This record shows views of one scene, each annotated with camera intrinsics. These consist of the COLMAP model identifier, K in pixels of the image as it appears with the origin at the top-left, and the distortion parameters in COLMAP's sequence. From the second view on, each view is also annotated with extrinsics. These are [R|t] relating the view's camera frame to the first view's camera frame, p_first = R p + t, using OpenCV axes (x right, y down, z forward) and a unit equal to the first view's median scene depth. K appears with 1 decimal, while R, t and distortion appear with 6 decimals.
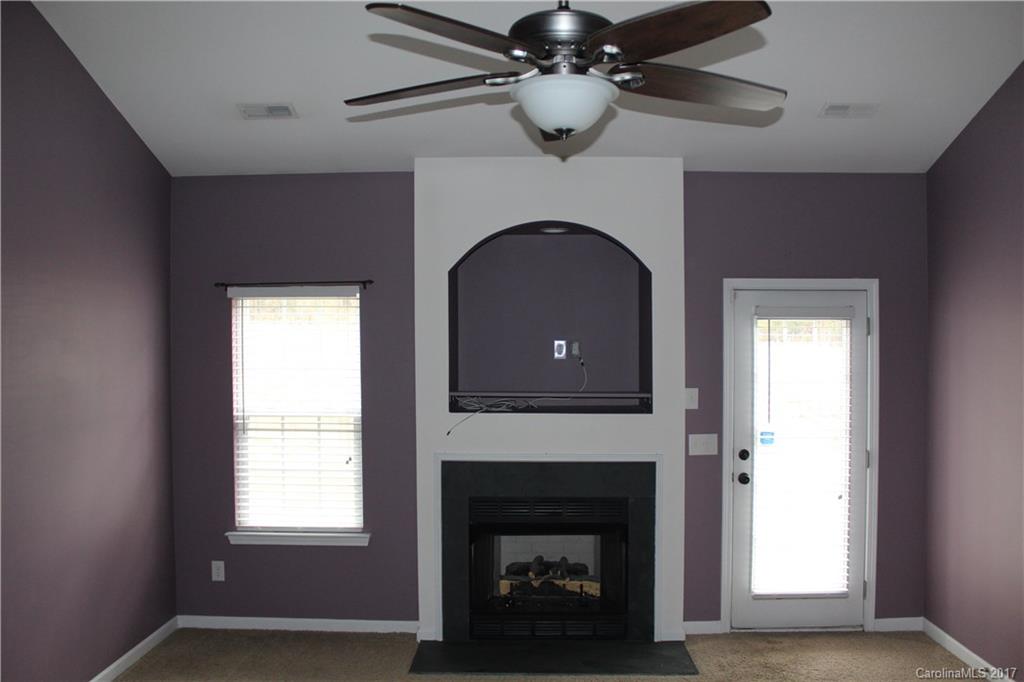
lens RADIAL K [[844.3, 0, 512.0], [0, 844.3, 341.0], [0, 0, 1]] dist [-0.157234, 0.148154]
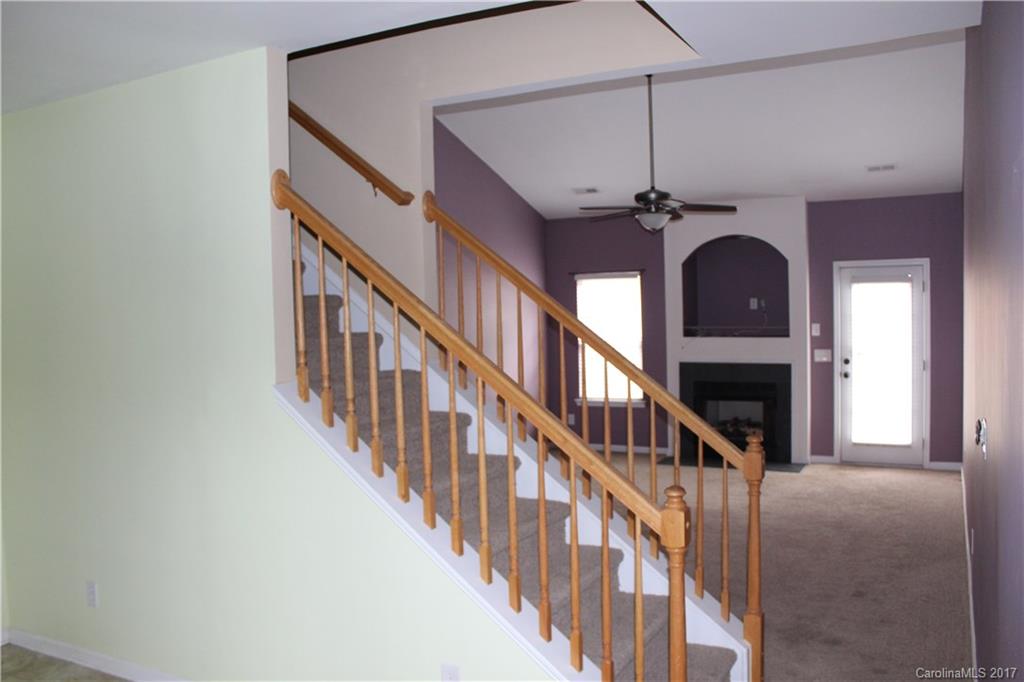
lens RADIAL K [[844.3, 0, 512.0], [0, 844.3, 341.0], [0, 0, 1]] dist [-0.157234, 0.148154]
pose [[0.888996, 0.001647, -0.457912, 0.449902], [0.014318, 0.999405, 0.031392, 0.028513], [0.457692, -0.034464, 0.888443, -0.867532]]
